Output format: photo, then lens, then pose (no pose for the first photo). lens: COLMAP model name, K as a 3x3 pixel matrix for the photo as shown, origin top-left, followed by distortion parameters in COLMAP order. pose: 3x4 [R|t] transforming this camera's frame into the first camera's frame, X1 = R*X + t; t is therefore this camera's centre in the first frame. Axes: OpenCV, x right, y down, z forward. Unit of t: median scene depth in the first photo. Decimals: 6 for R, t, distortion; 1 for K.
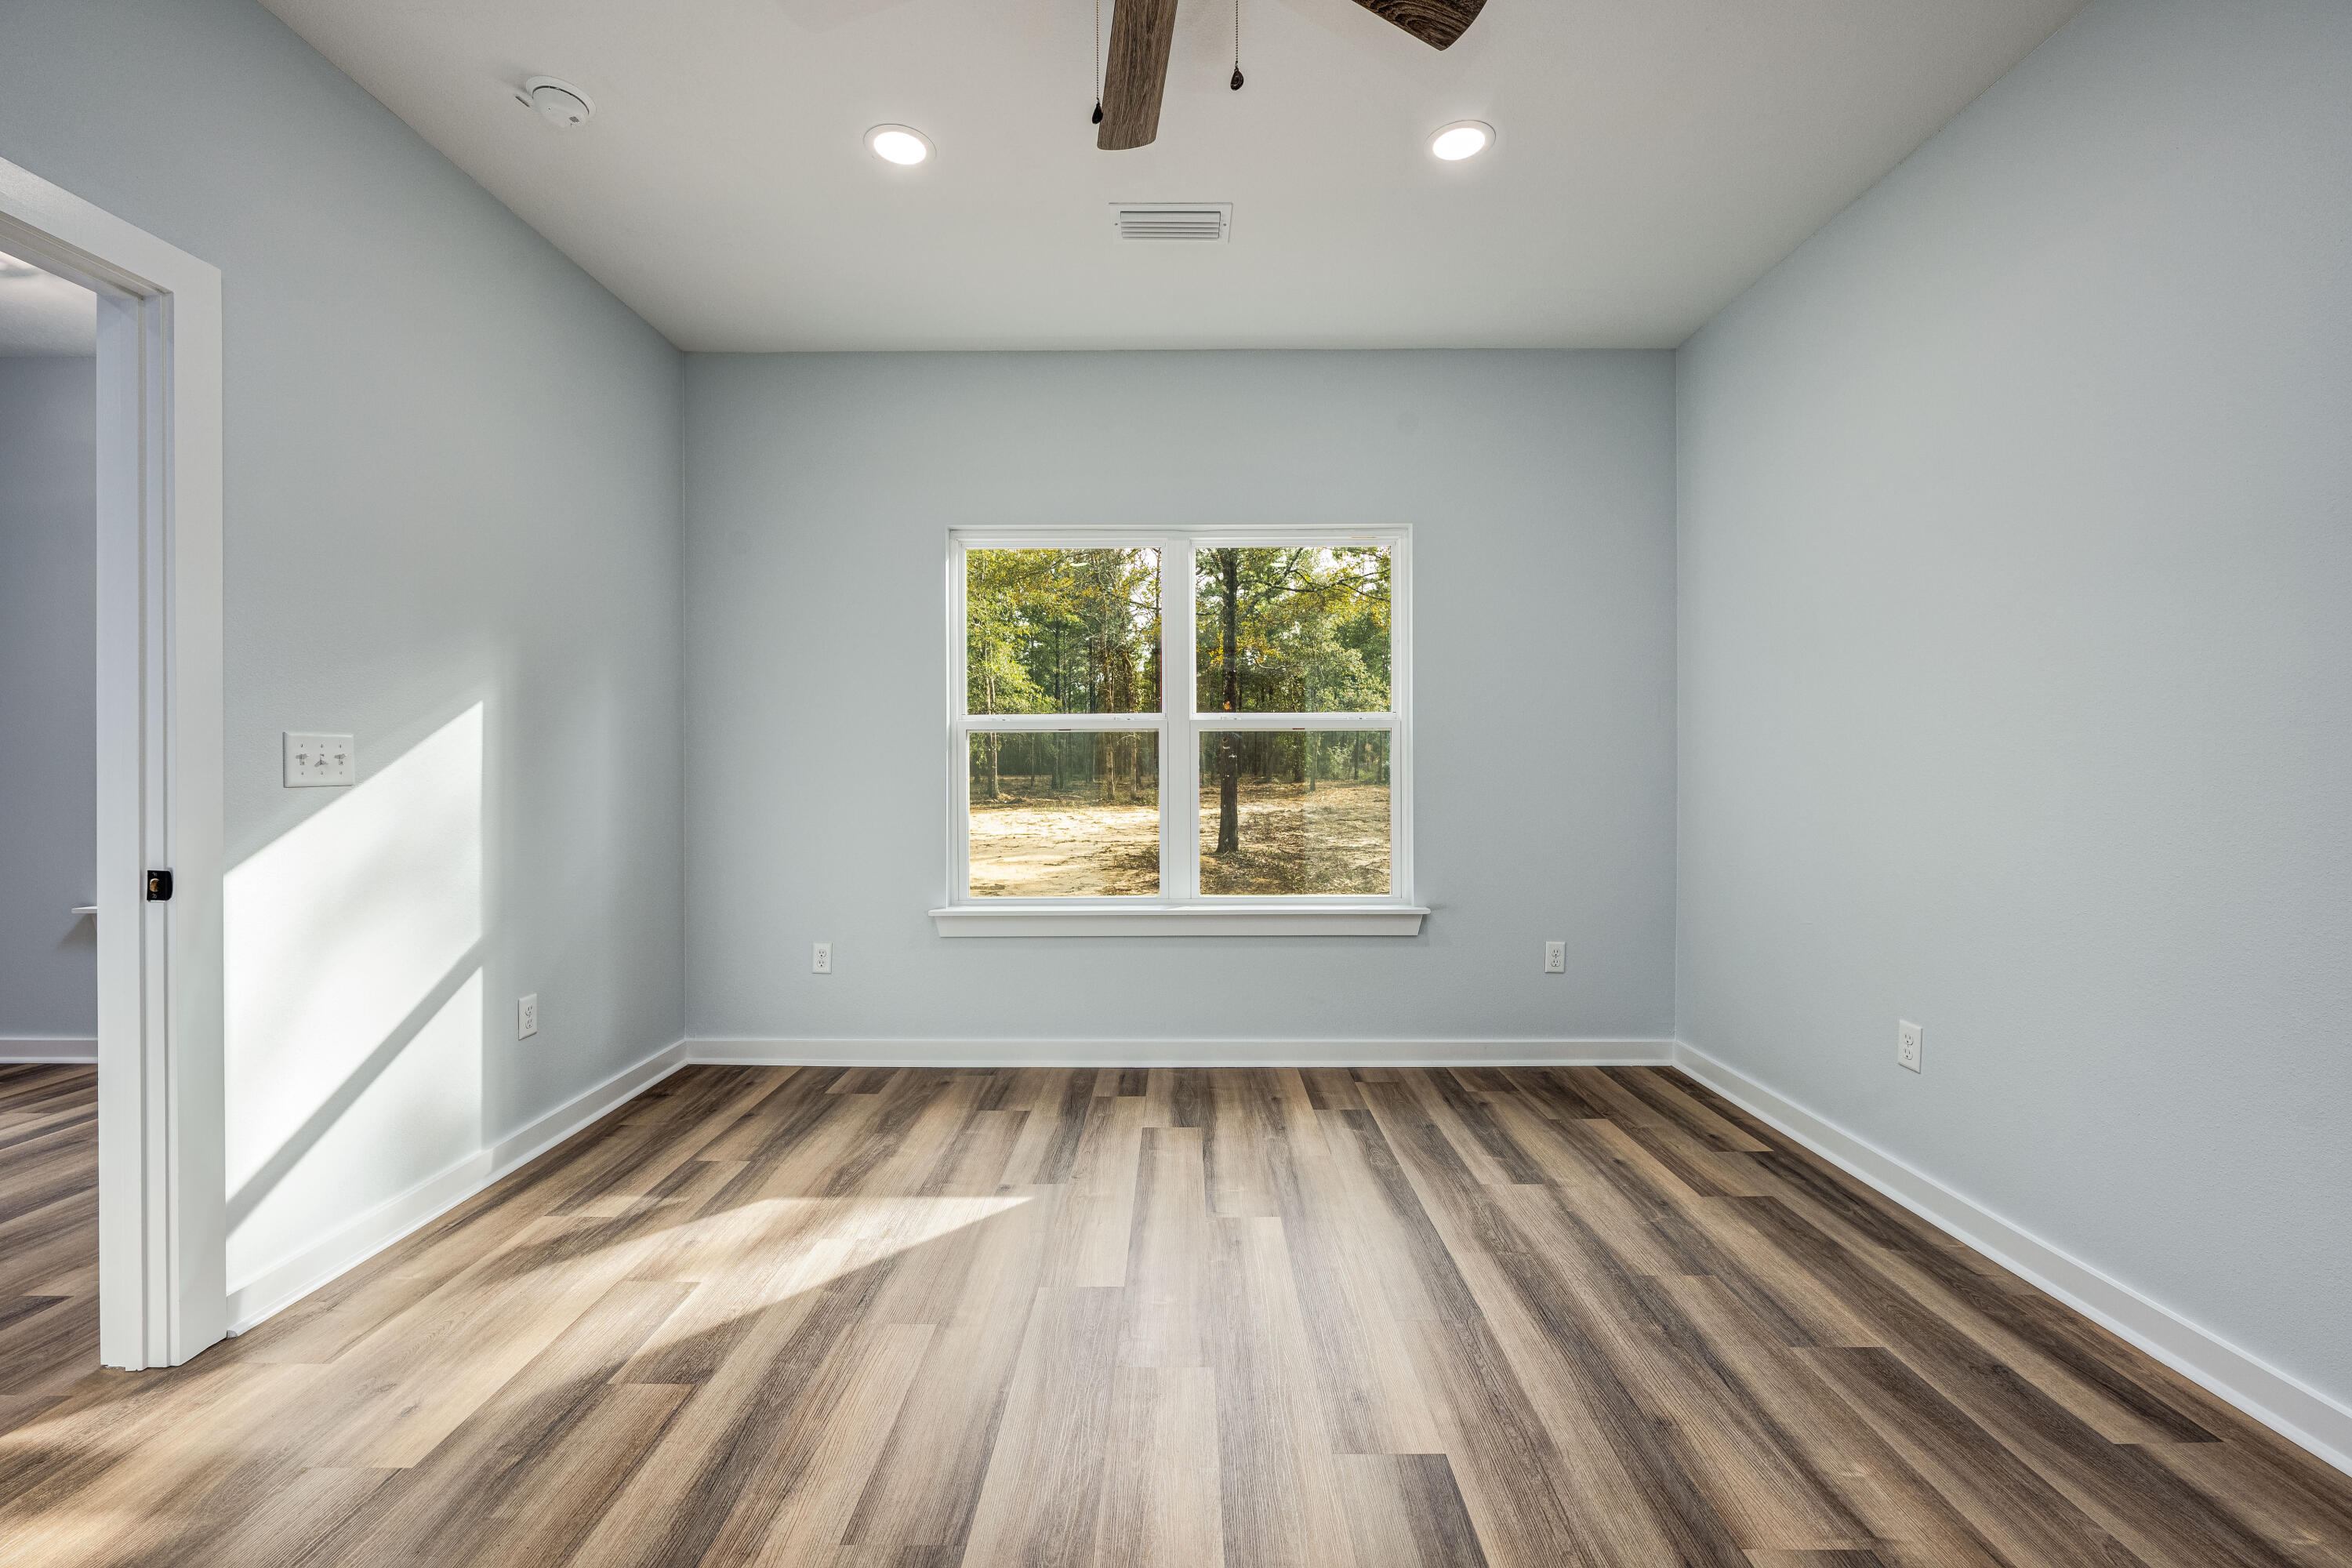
lens RADIAL K [[935.9, 0, 1179.6], [0, 935.9, 781.4], [0, 0, 1]] dist [-0.009061, 0.001498]
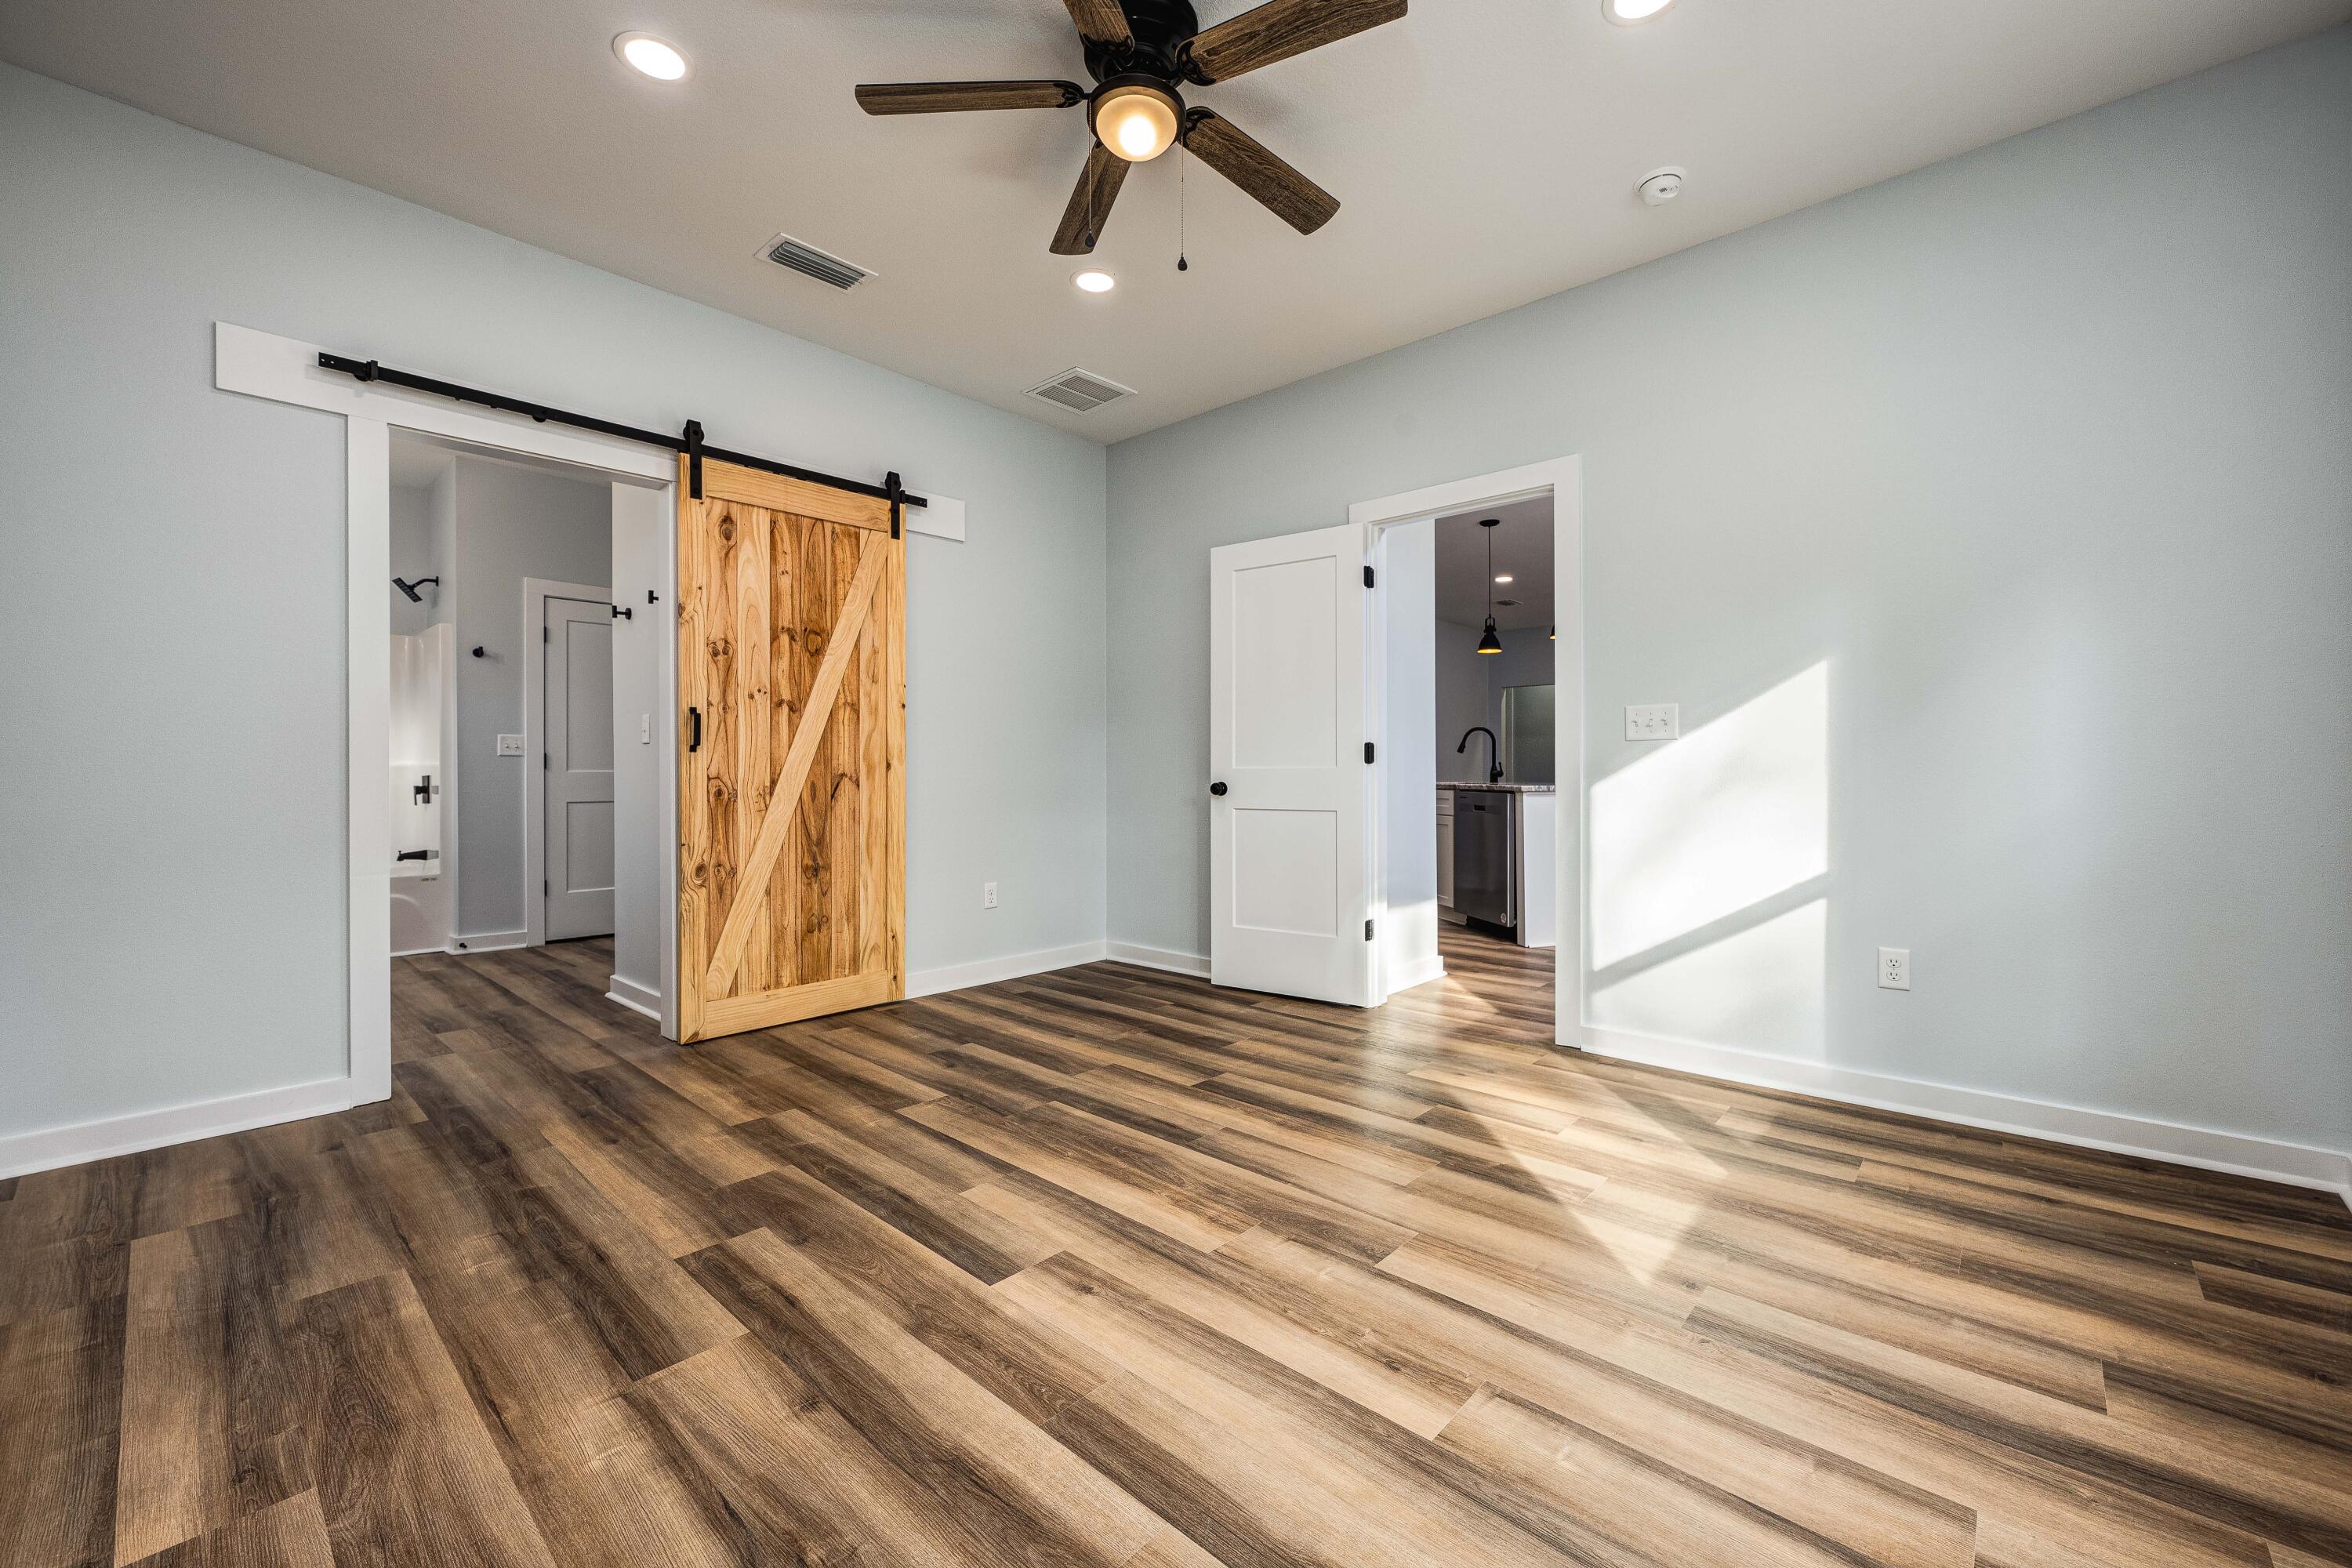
lens RADIAL K [[935.9, 0, 1174.3], [0, 935.9, 782.0], [0, 0, 1]] dist [-0.009061, 0.001498]
pose [[-0.675596, 0.009216, -0.737214, 0.723735], [-0.007754, 0.999778, 0.019604, 0.049938], [0.737231, 0.018961, -0.675375, 1.430019]]
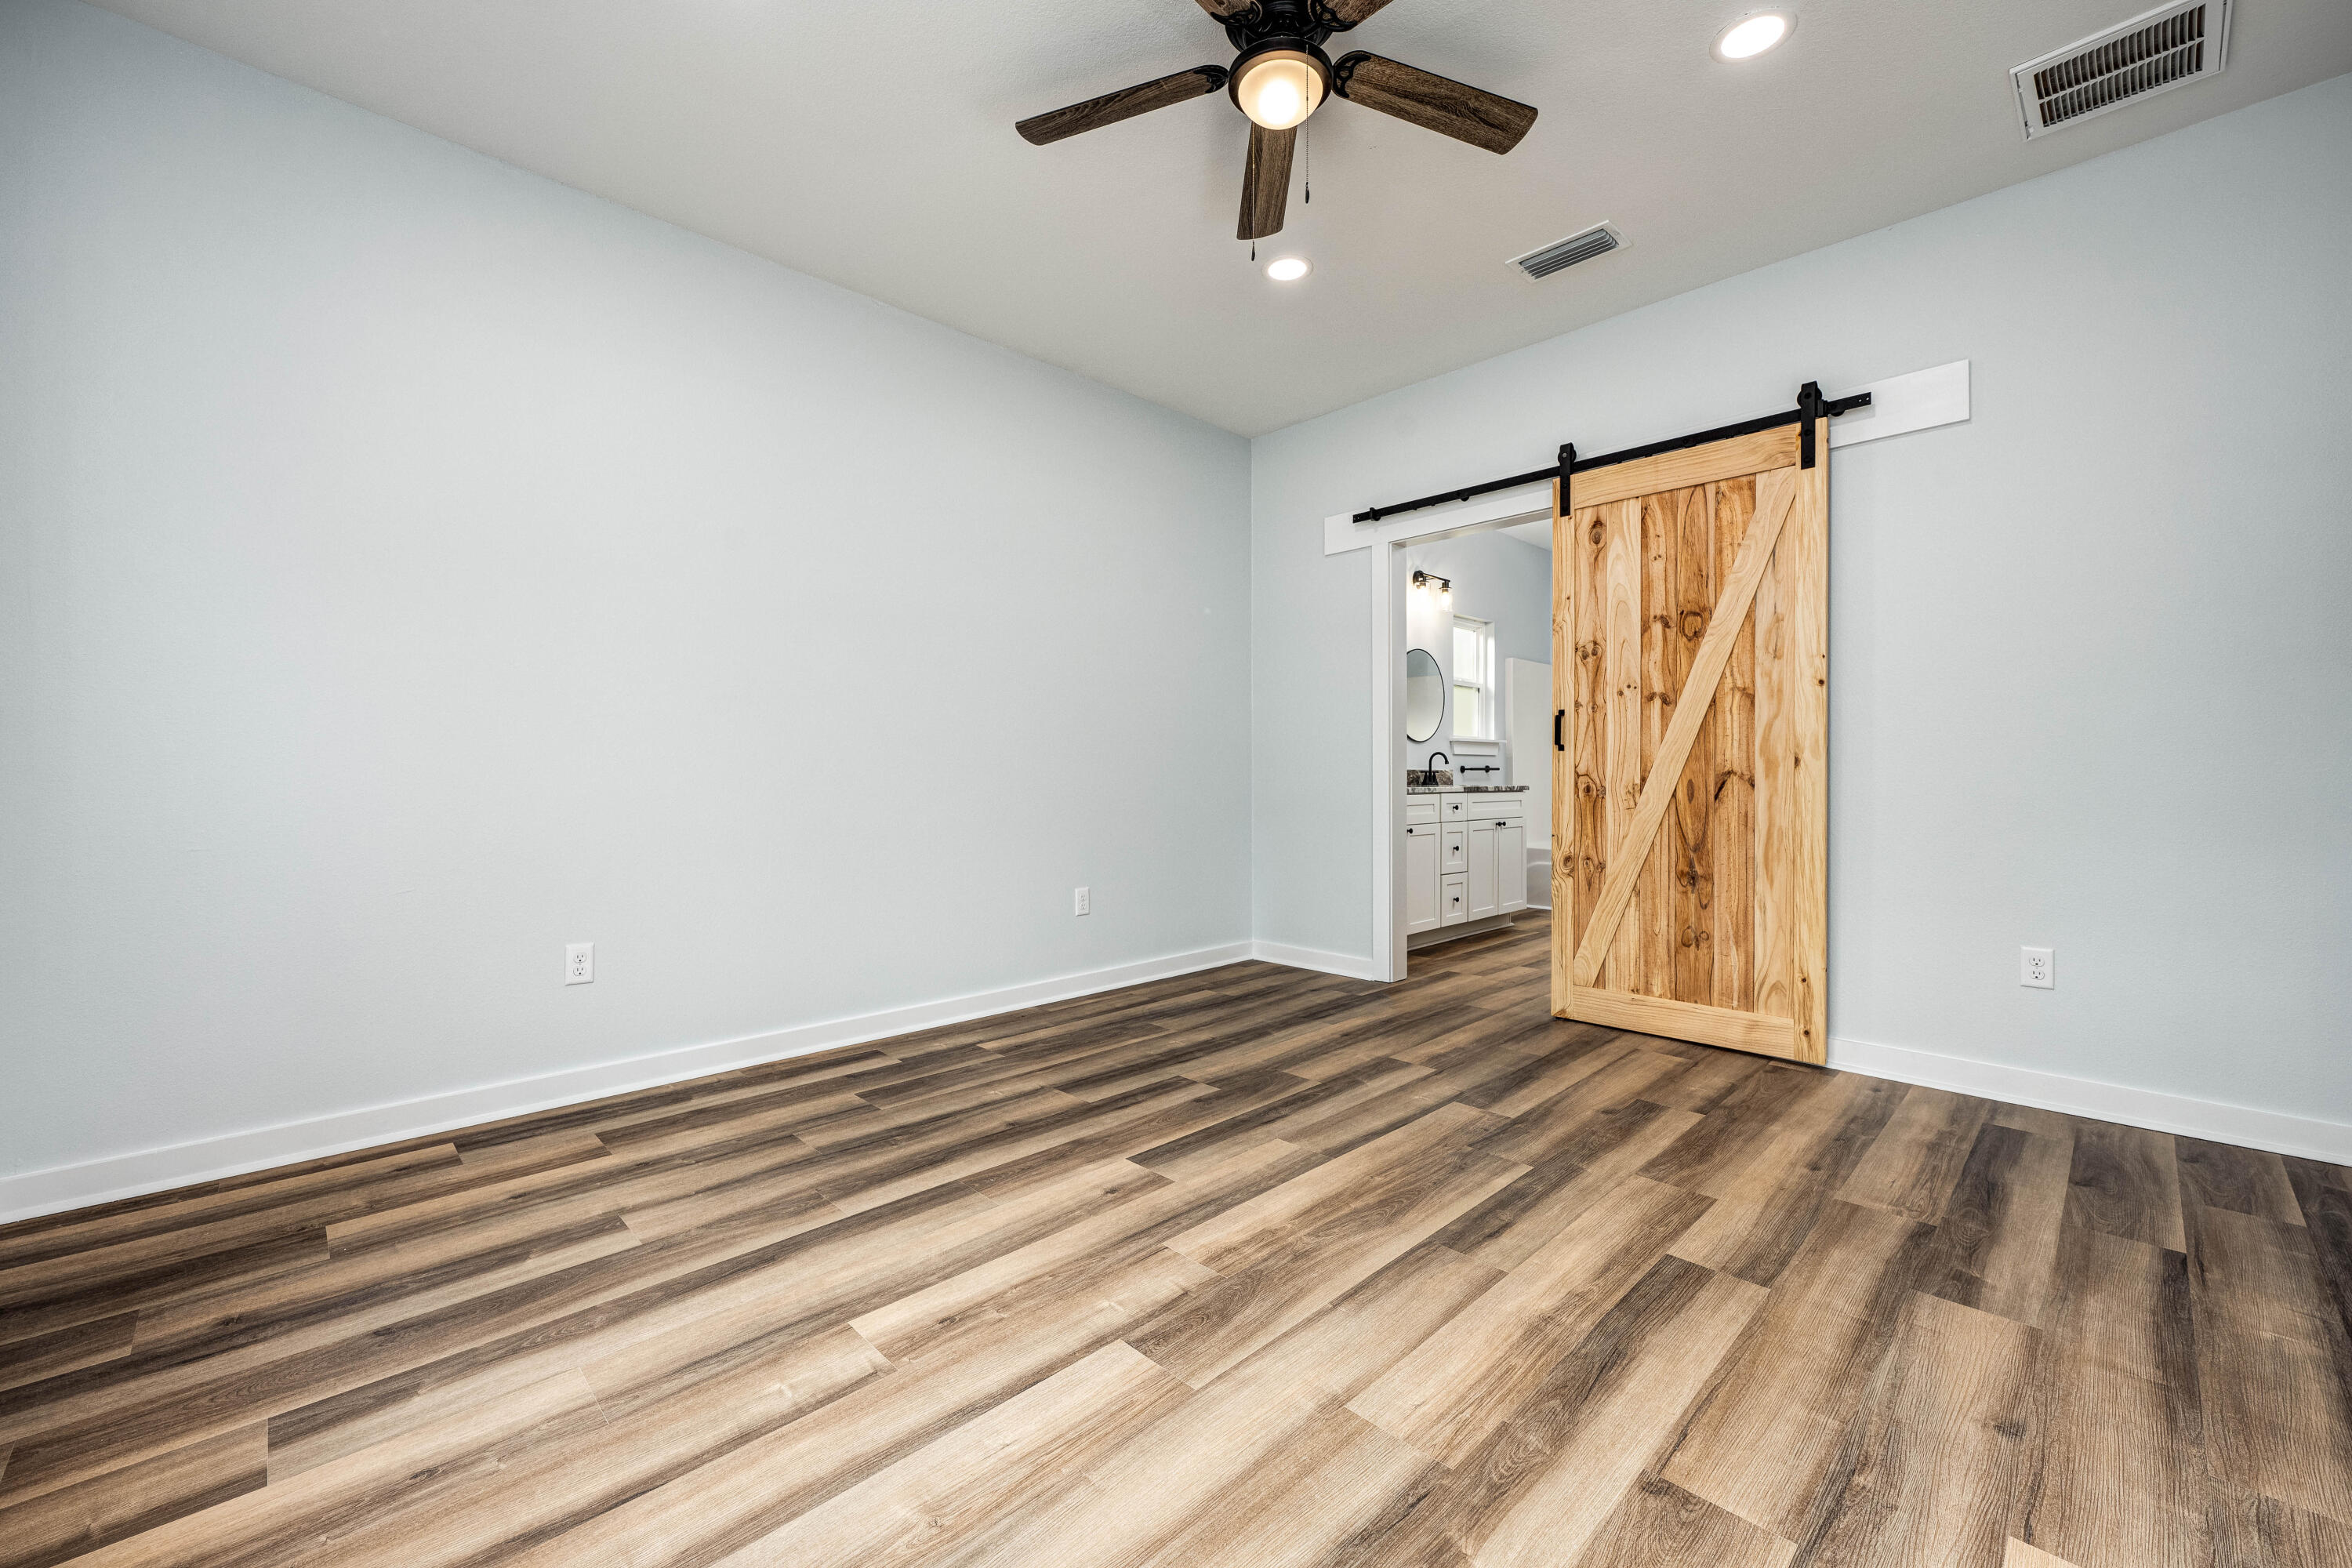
lens RADIAL K [[935.9, 0, 1172.7], [0, 935.9, 786.0], [0, 0, 1]] dist [-0.009061, 0.001498]
pose [[-0.697671, -0.010301, 0.716344, -0.639723], [0.011102, 0.999621, 0.025188, 0.050369], [-0.716332, 0.025526, -0.697292, 1.474243]]
